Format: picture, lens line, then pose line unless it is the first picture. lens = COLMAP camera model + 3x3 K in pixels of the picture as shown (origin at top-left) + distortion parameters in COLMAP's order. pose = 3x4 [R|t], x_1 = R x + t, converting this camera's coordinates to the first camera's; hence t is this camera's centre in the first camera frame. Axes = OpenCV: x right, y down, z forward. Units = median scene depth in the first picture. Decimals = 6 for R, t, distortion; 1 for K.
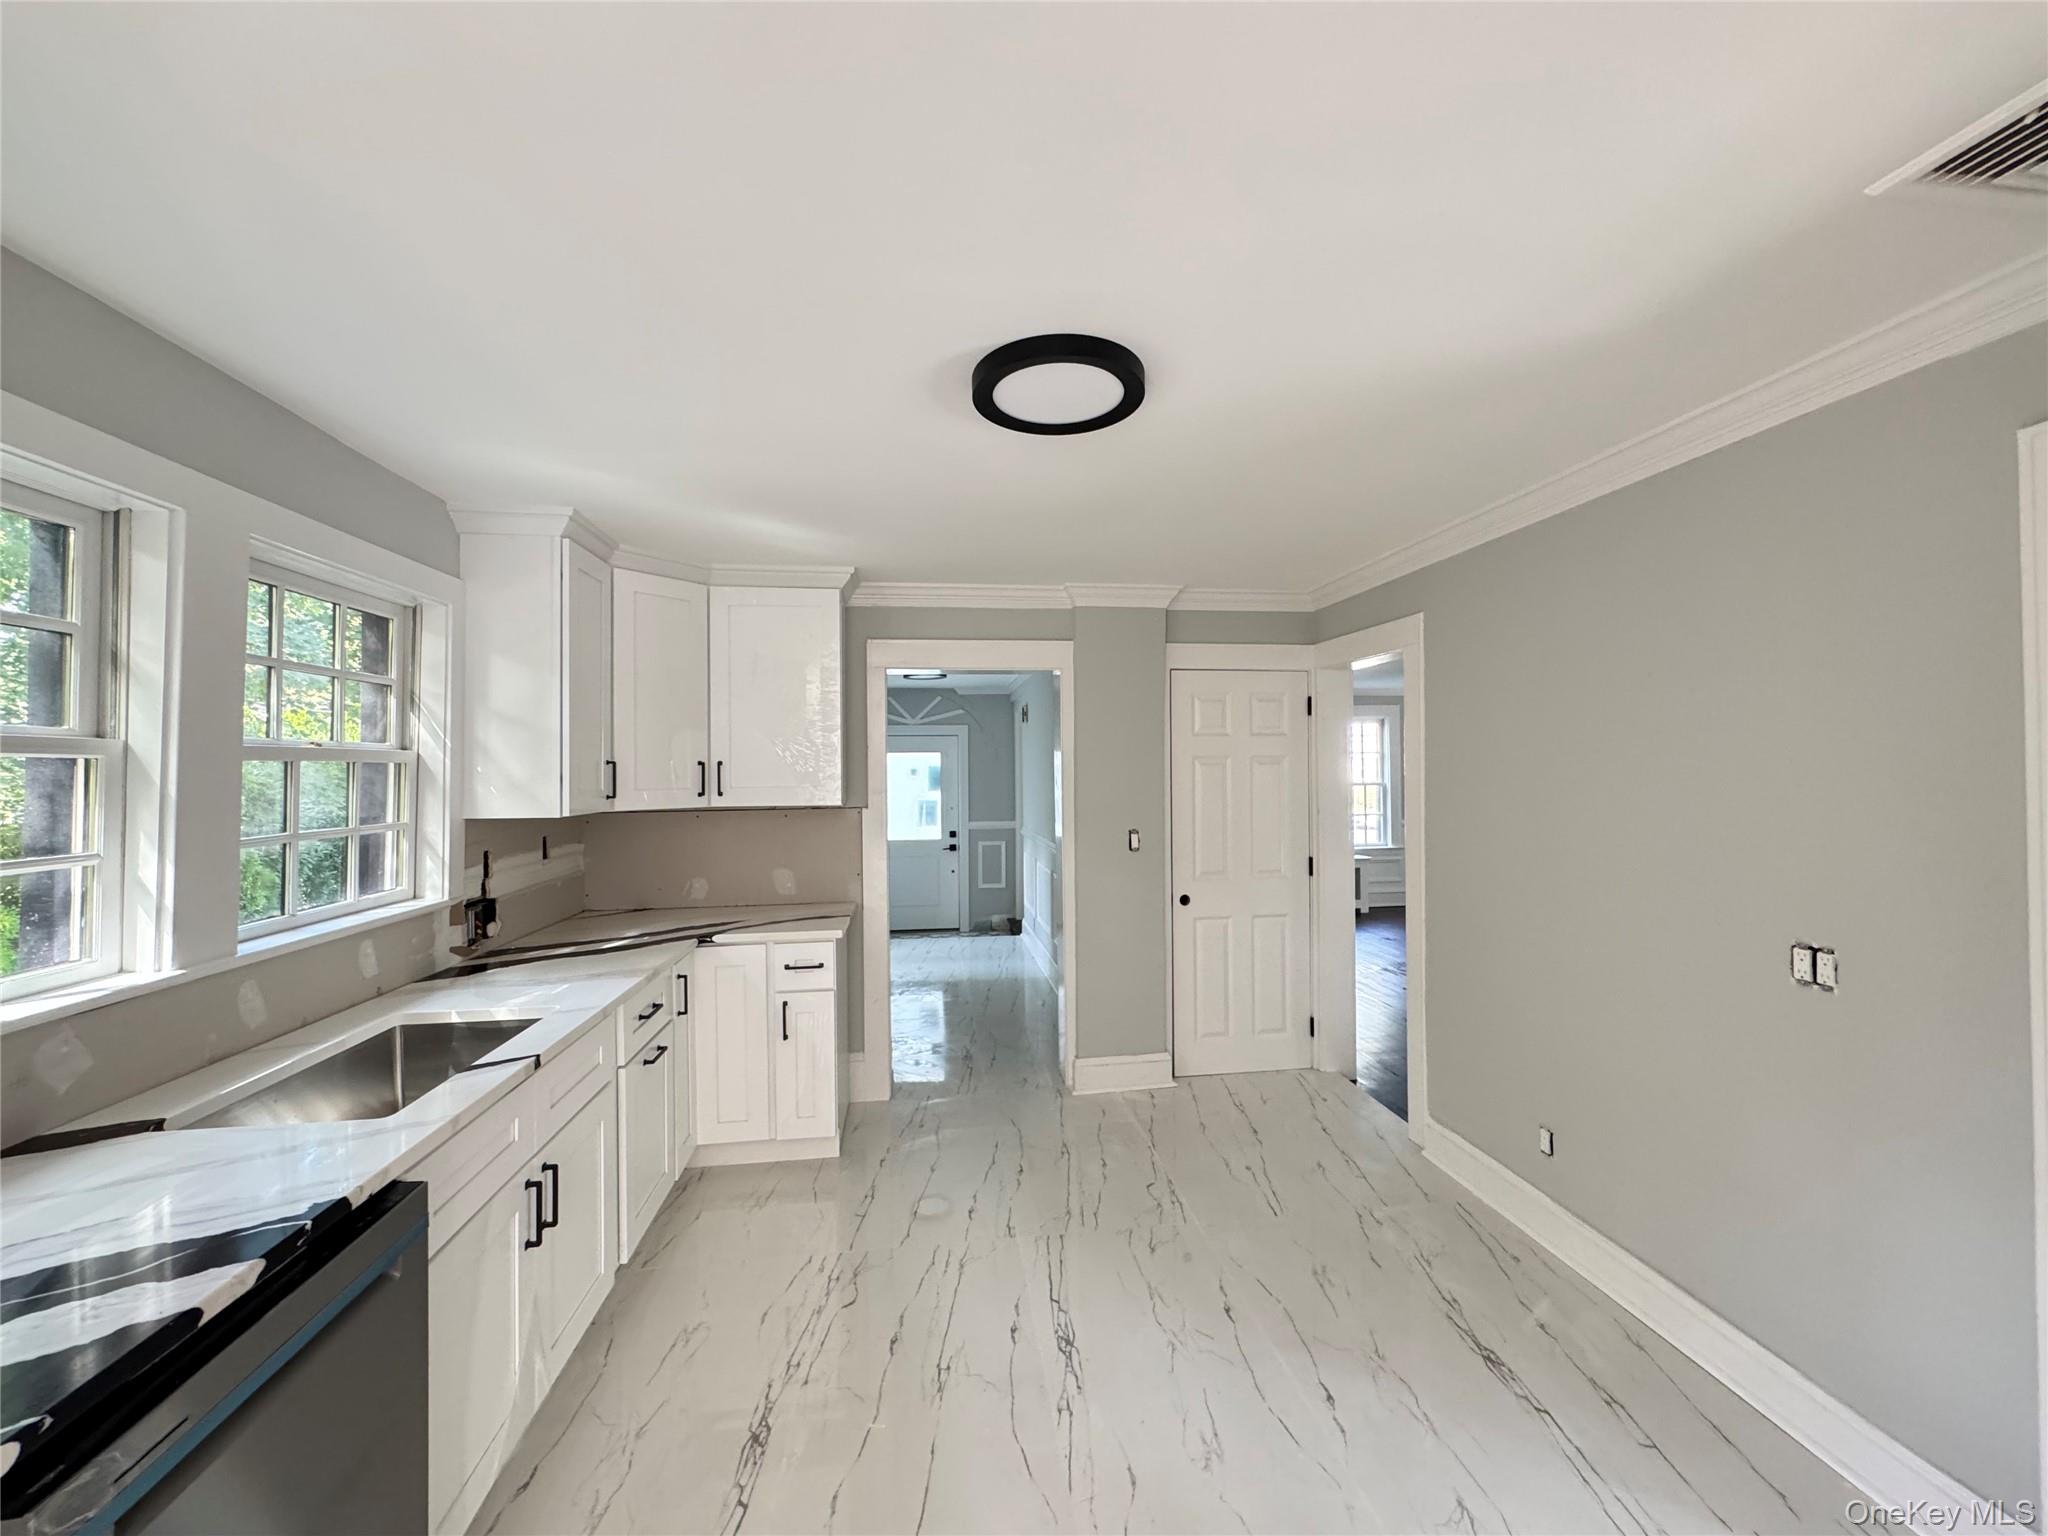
lens RADIAL K [[817.0, 0, 1023.6], [0, 817.0, 762.7], [0, 0, 1]] dist [0.001785, 0.000170]
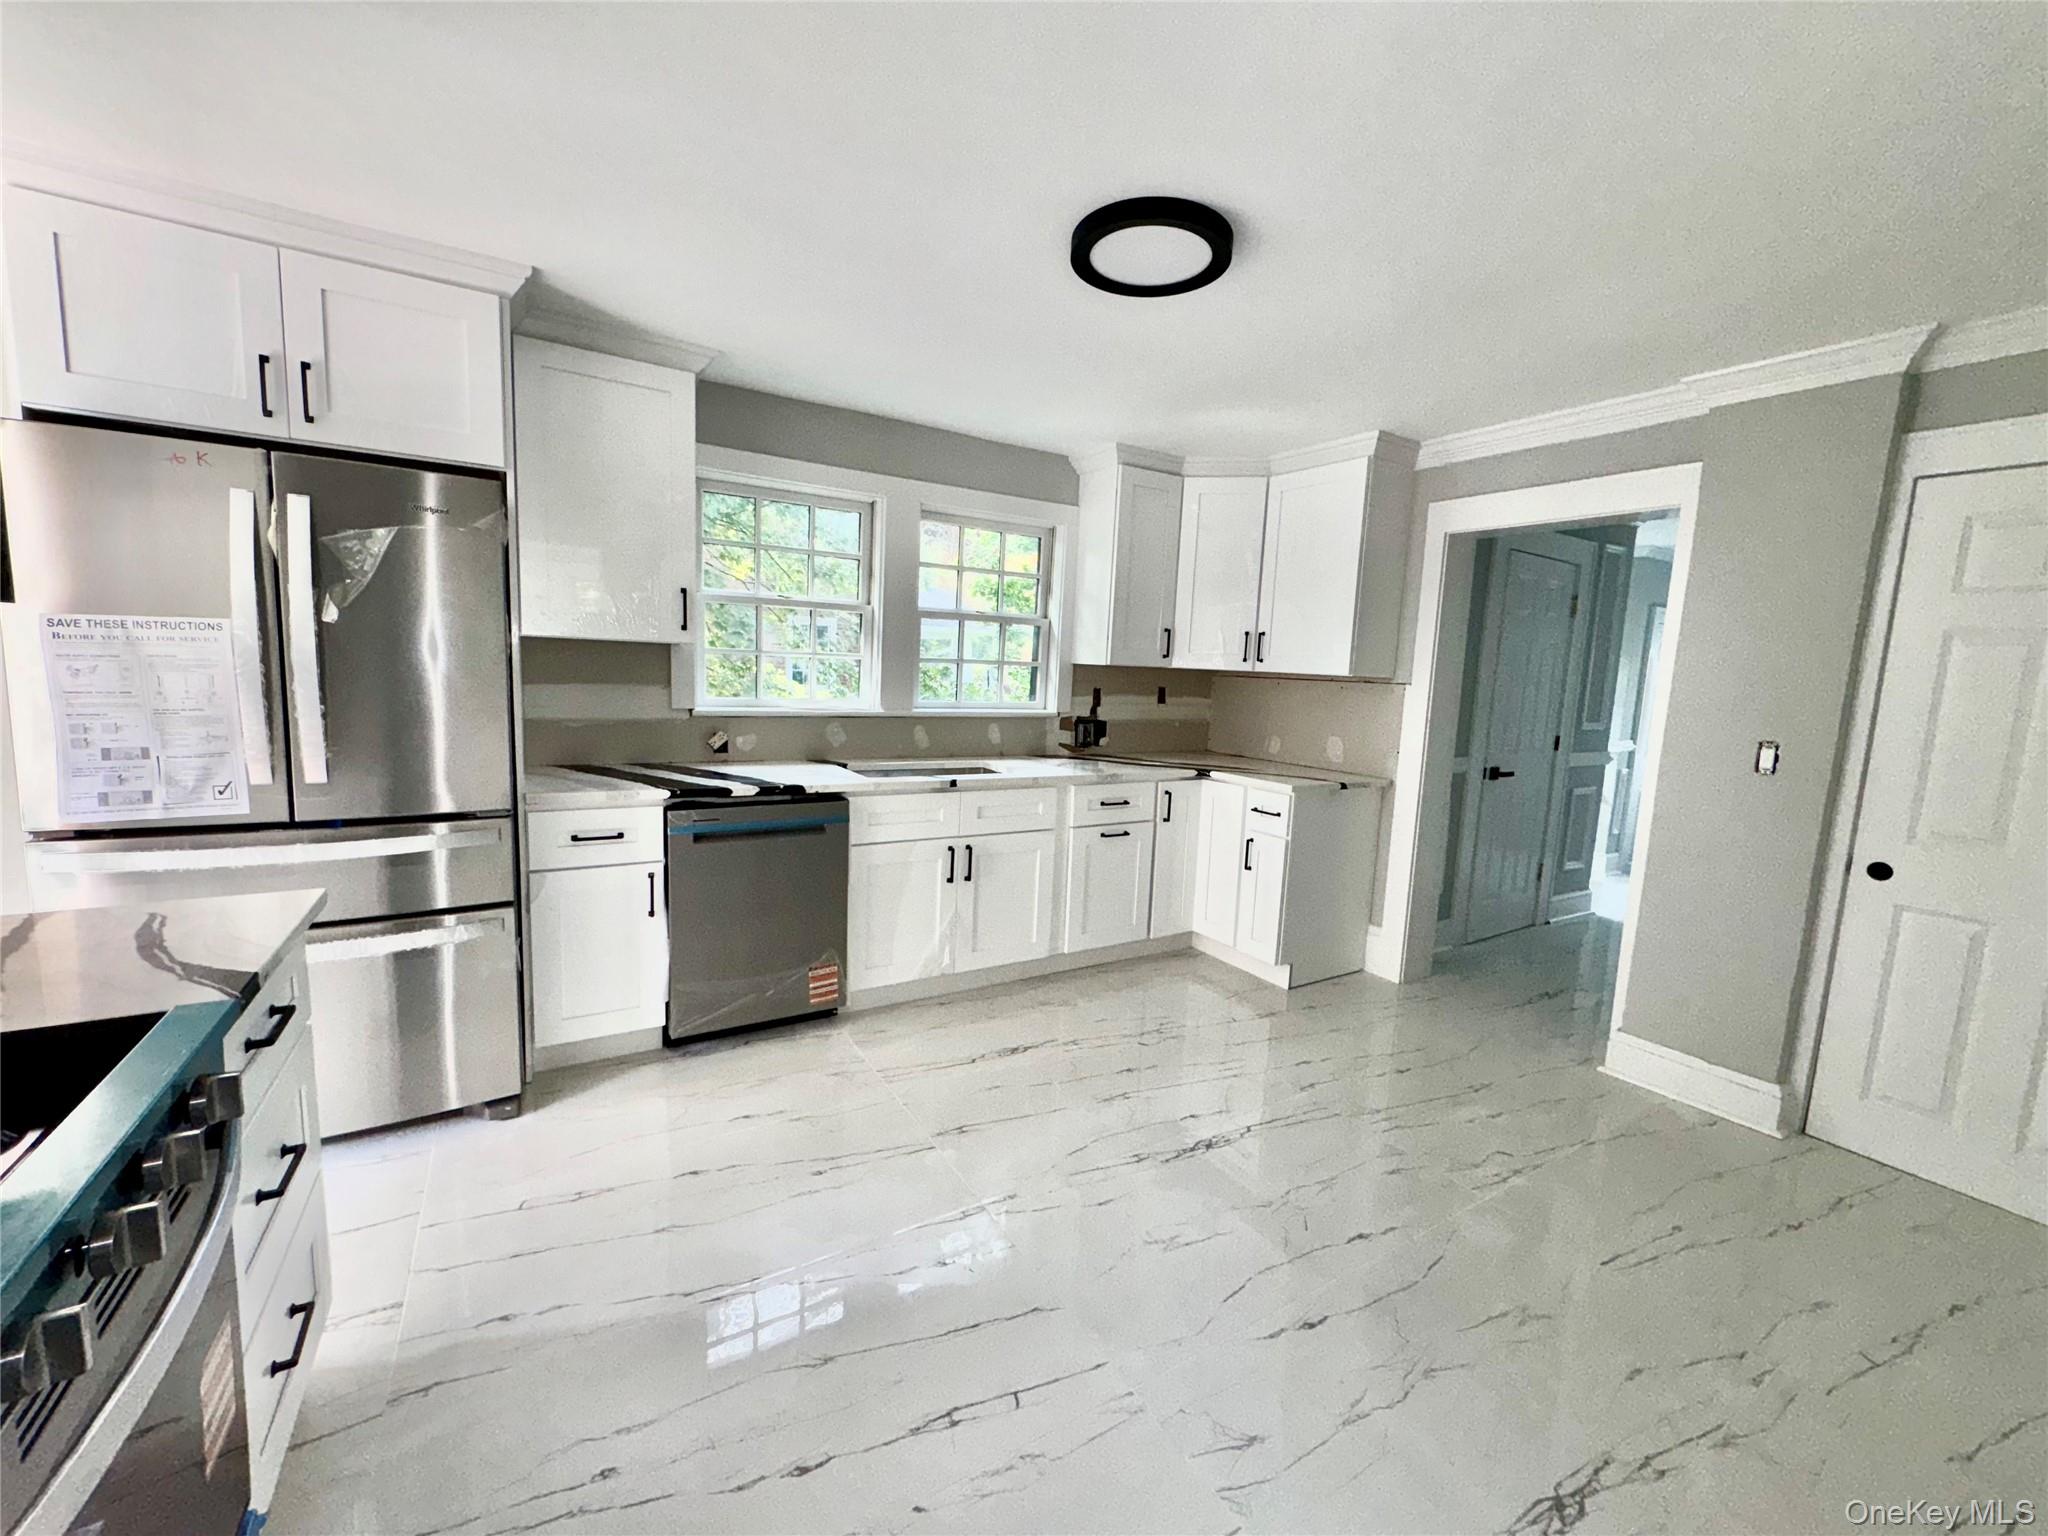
lens RADIAL K [[817.0, 0, 1023.6], [0, 817.0, 762.7], [0, 0, 1]] dist [0.001785, 0.000170]
pose [[0.407627, 0.139930, -0.902363, 0.608946], [-0.039842, 0.989973, 0.135518, 0.041093], [0.912279, -0.019290, 0.409115, 0.230728]]
